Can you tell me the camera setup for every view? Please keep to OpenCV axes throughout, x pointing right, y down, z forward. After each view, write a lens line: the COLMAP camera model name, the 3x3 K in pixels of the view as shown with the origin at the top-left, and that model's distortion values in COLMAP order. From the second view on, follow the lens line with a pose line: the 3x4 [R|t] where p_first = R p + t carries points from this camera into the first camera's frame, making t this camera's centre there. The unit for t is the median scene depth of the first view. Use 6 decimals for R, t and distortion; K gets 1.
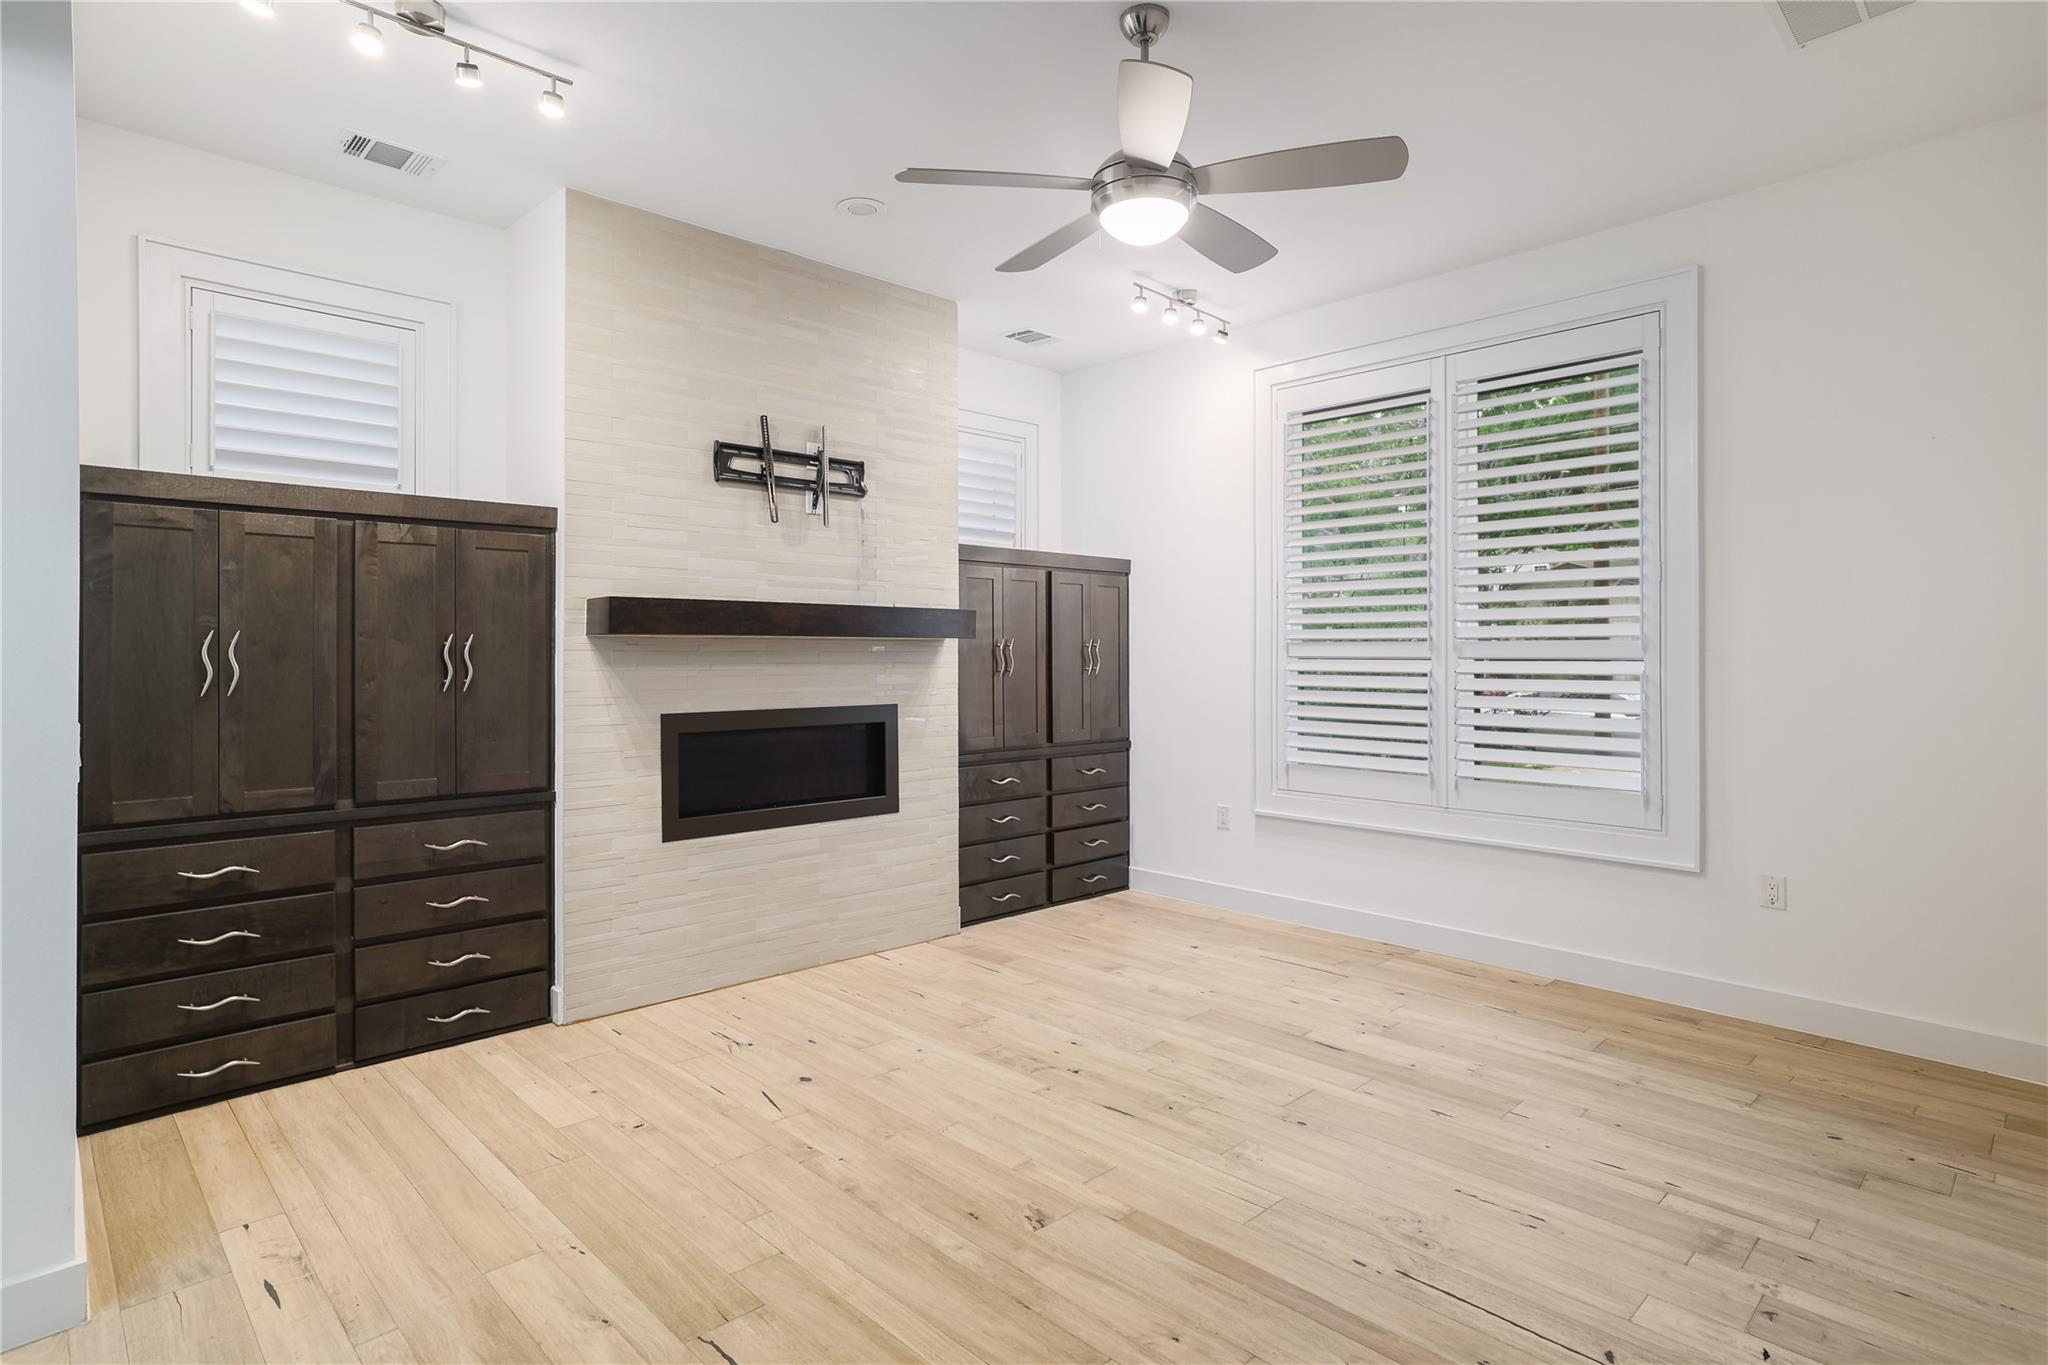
lens RADIAL K [[1044.7, 0, 1011.8], [0, 1044.7, 672.3], [0, 0, 1]] dist [0.000137, 0.000778]
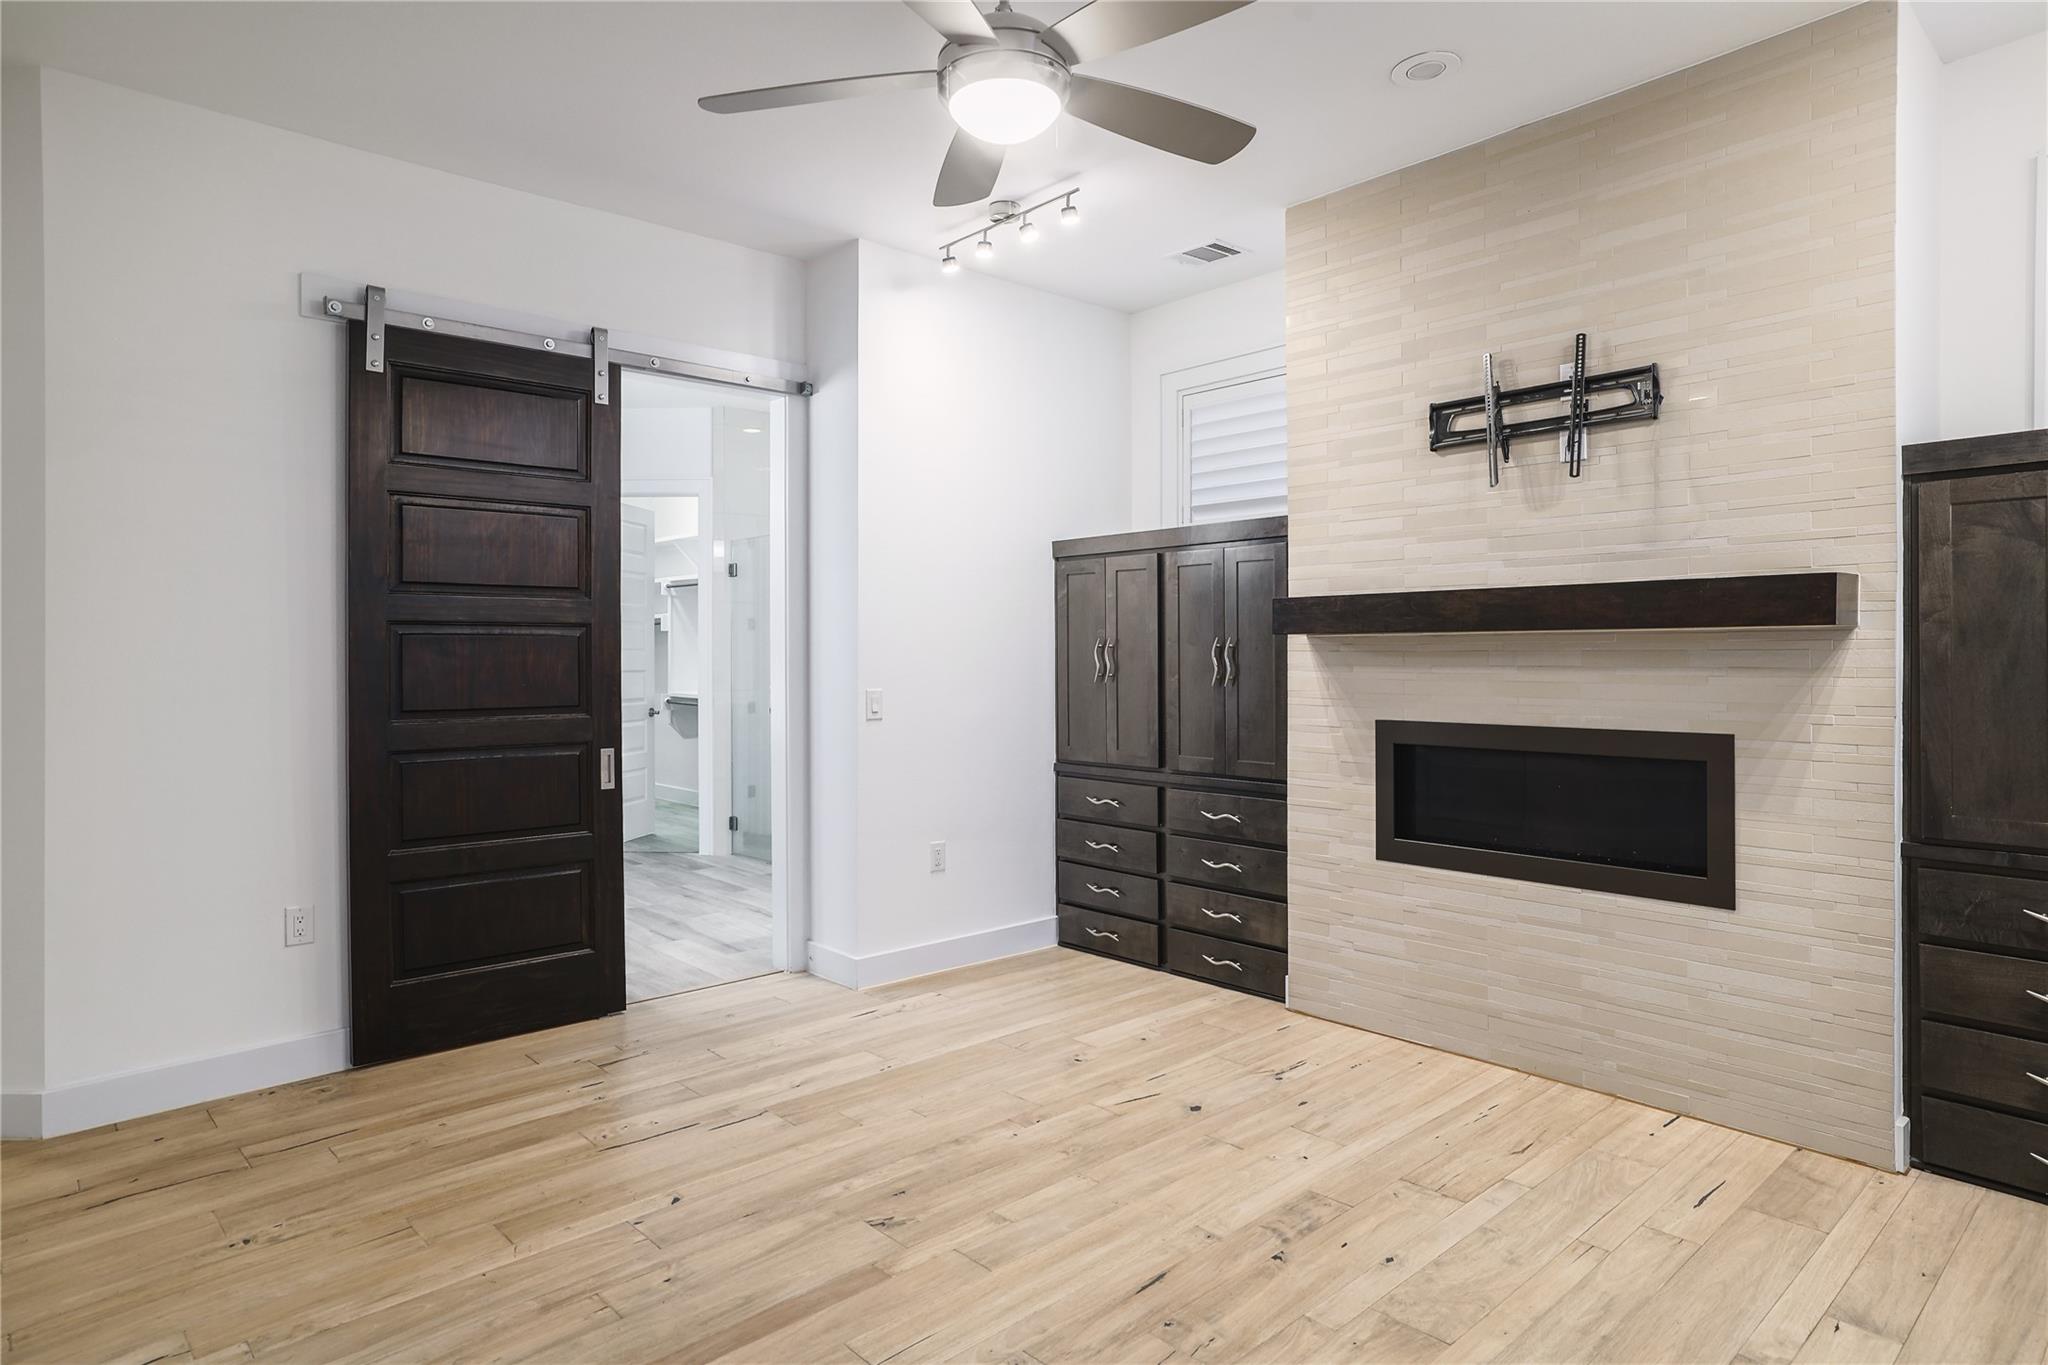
lens RADIAL K [[1162.2, 0, 1012.6], [0, 1162.2, 667.1], [0, 0, 1]] dist [-0.000614, 0.006018]
pose [[-0.008223, 0.011288, -0.999902, 0.742526], [-0.012673, 0.999855, 0.011392, -0.015020], [0.999886, 0.012765, -0.008079, 0.737708]]
